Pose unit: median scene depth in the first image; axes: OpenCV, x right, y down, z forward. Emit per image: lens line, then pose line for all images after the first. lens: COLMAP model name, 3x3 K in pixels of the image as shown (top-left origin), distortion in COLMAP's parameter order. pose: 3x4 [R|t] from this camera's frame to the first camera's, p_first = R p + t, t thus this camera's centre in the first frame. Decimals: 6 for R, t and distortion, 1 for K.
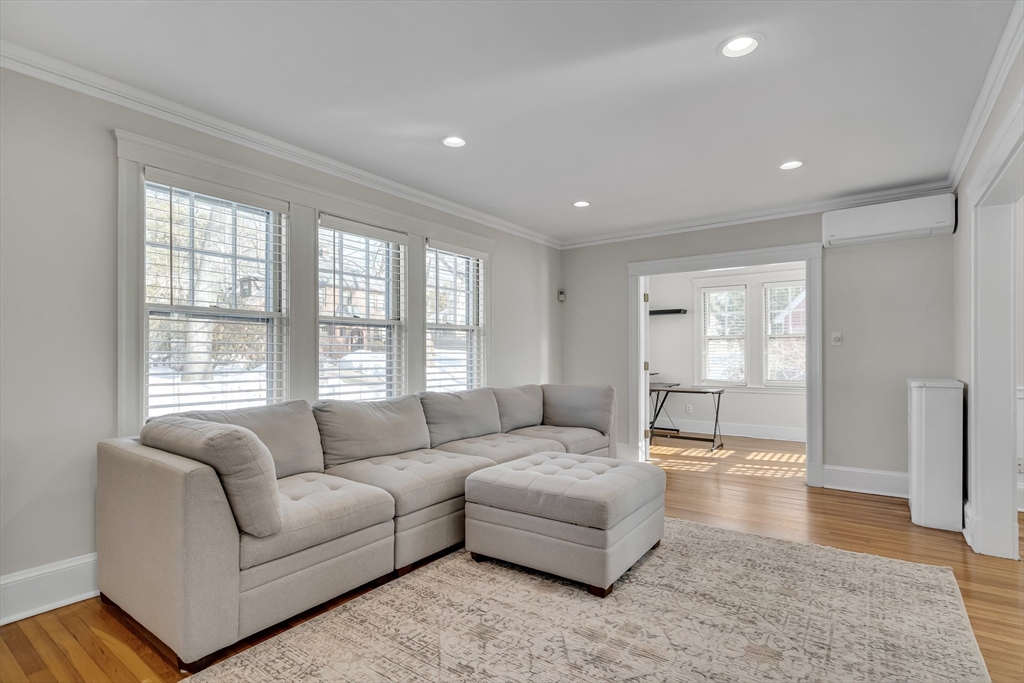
lens RADIAL K [[514.7, 0, 487.7], [0, 514.7, 354.5], [0, 0, 1]] dist [0.002443, 0.001612]
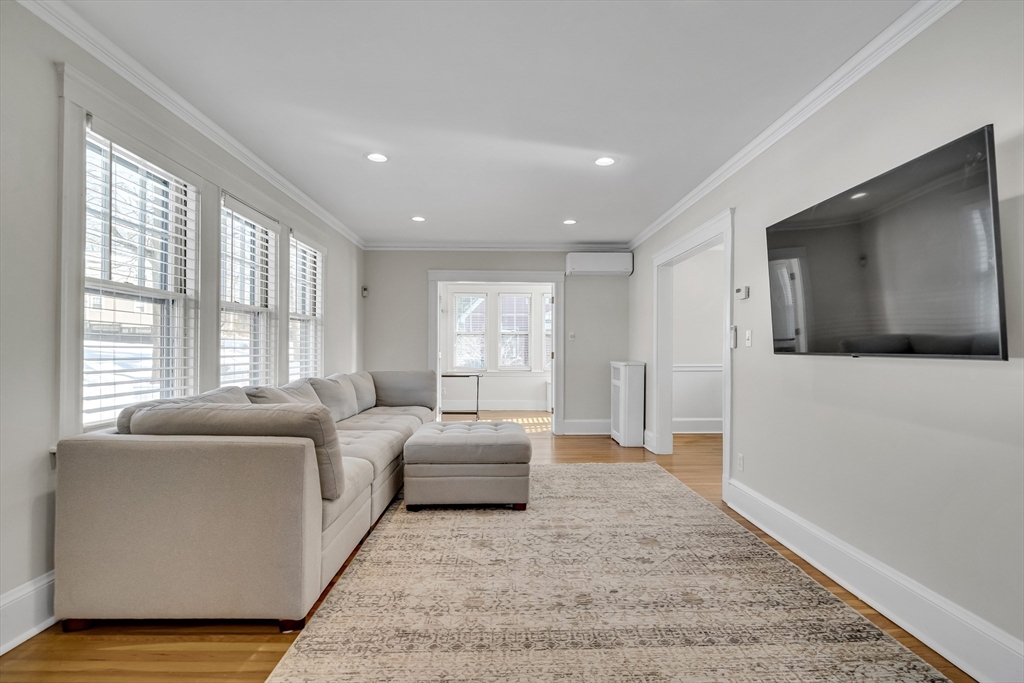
lens RADIAL K [[502.4, 0, 507.6], [0, 502.4, 345.8], [0, 0, 1]] dist [0.001362, 0.000617]
pose [[0.782449, 0.010417, 0.622627, -0.595446], [-0.006972, 0.999944, -0.007969, 0.017152], [-0.622675, 0.001894, 0.782478, -0.068418]]
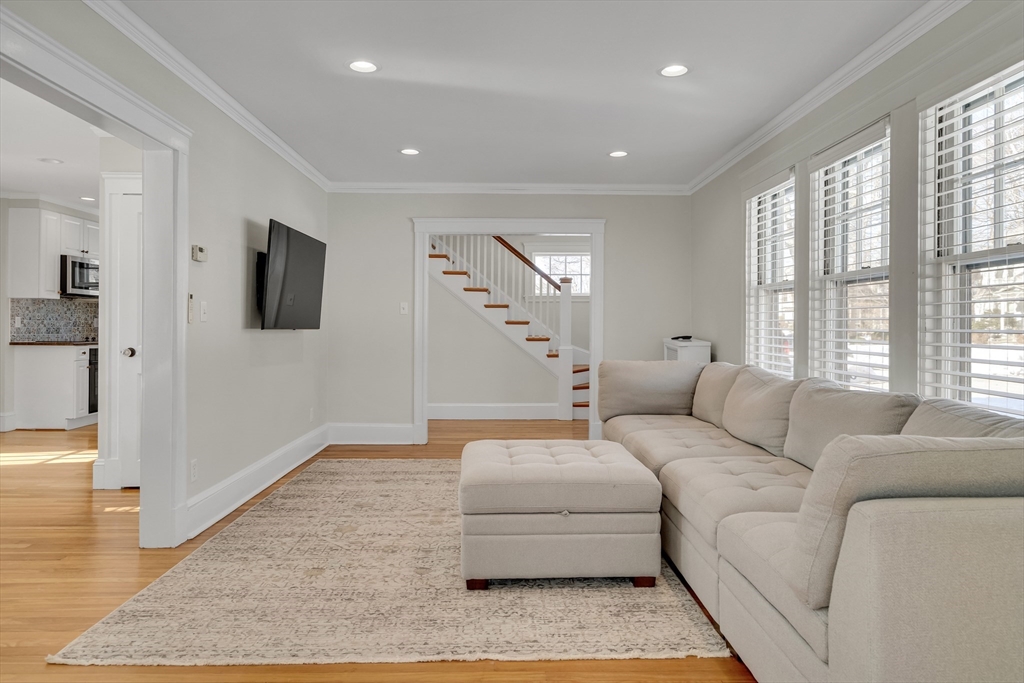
lens RADIAL K [[640.1, 0, 533.3], [0, 640.1, 329.0], [0, 0, 1]] dist [-0.018651, -0.001517]
pose [[-0.754107, -0.000151, -0.656752, 0.896379], [-0.003376, 0.999988, 0.003647, 0.013040], [0.656743, 0.004967, -0.754098, 1.835490]]
